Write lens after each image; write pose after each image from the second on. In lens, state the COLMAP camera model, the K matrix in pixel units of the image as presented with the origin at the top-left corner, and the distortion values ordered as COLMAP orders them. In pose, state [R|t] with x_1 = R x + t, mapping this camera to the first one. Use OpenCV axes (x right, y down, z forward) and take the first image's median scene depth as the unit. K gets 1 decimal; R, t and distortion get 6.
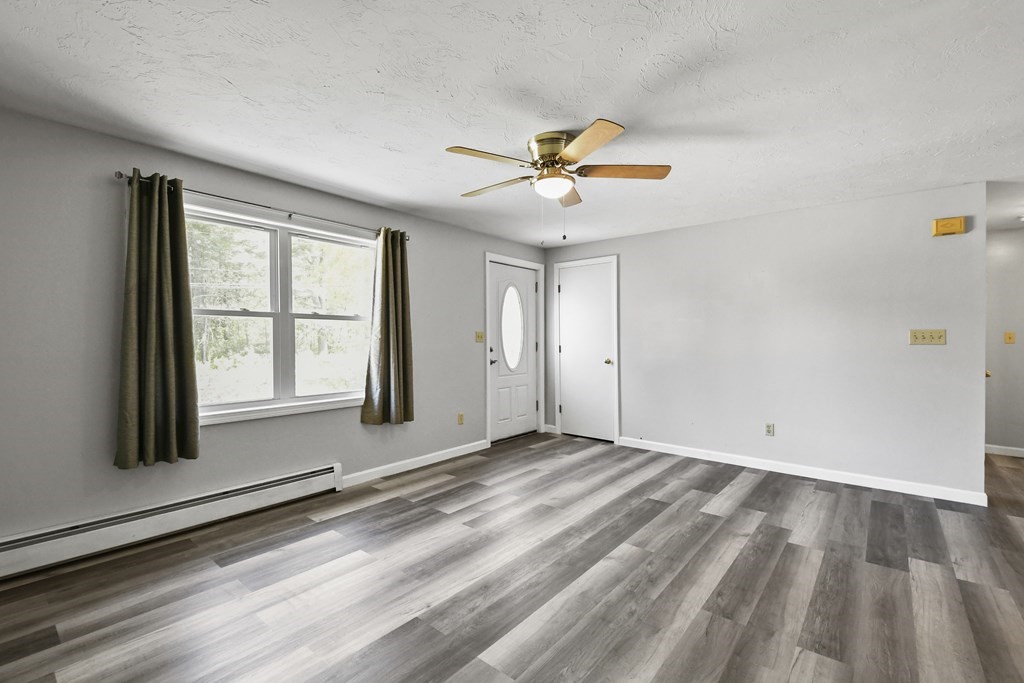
lens RADIAL K [[449.7, 0, 509.9], [0, 449.7, 342.6], [0, 0, 1]] dist [0.038054, -0.022945]
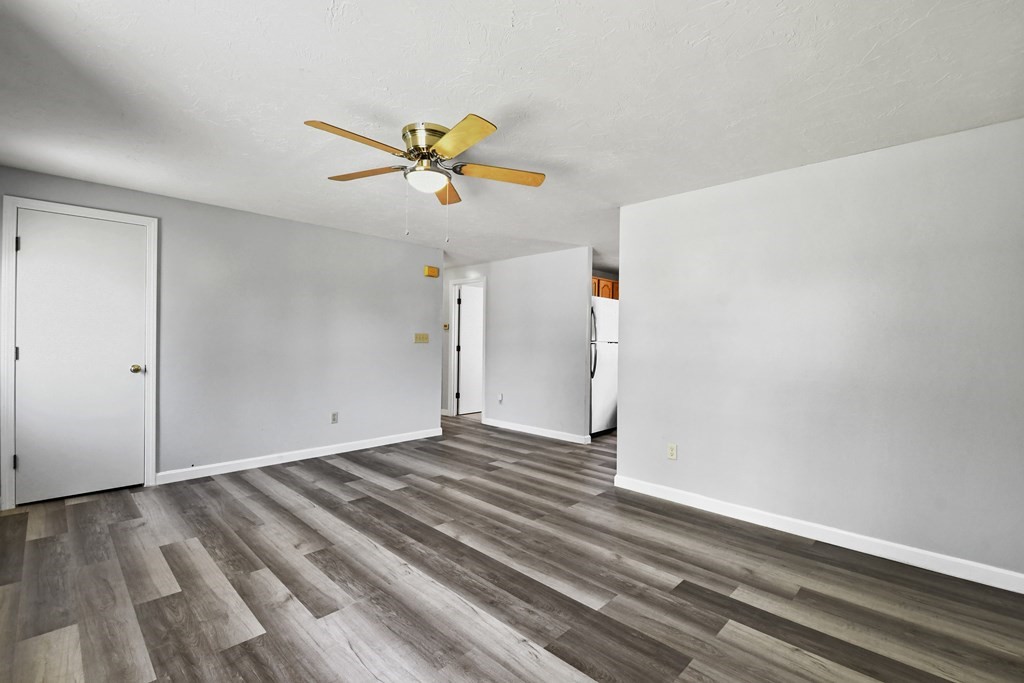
lens RADIAL K [[449.7, 0, 509.9], [0, 449.7, 342.6], [0, 0, 1]] dist [0.038054, -0.022945]
pose [[0.079458, -0.004563, 0.996828, -0.697591], [-0.002808, 0.999985, 0.004801, -0.005923], [-0.996834, -0.003181, 0.079444, 0.626598]]
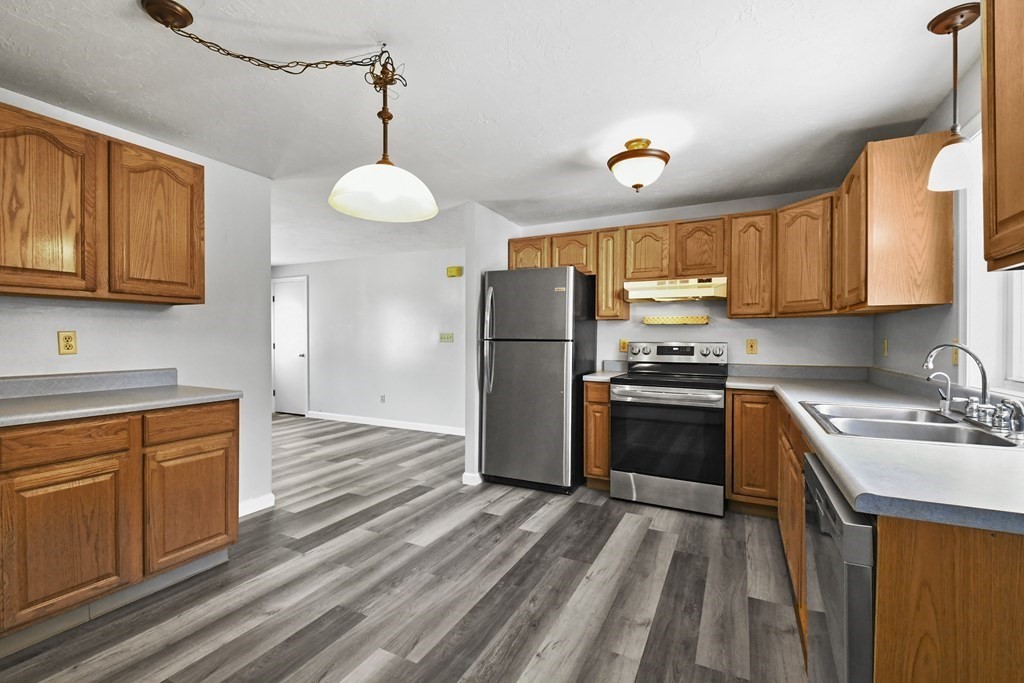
lens RADIAL K [[449.7, 0, 509.9], [0, 449.7, 342.6], [0, 0, 1]] dist [0.038054, -0.022945]
pose [[0.975291, 0.000608, 0.220925, 0.868502], [-0.000580, 1.000000, -0.000193, 0.007514], [-0.220925, 0.000060, 0.975291, -0.724730]]
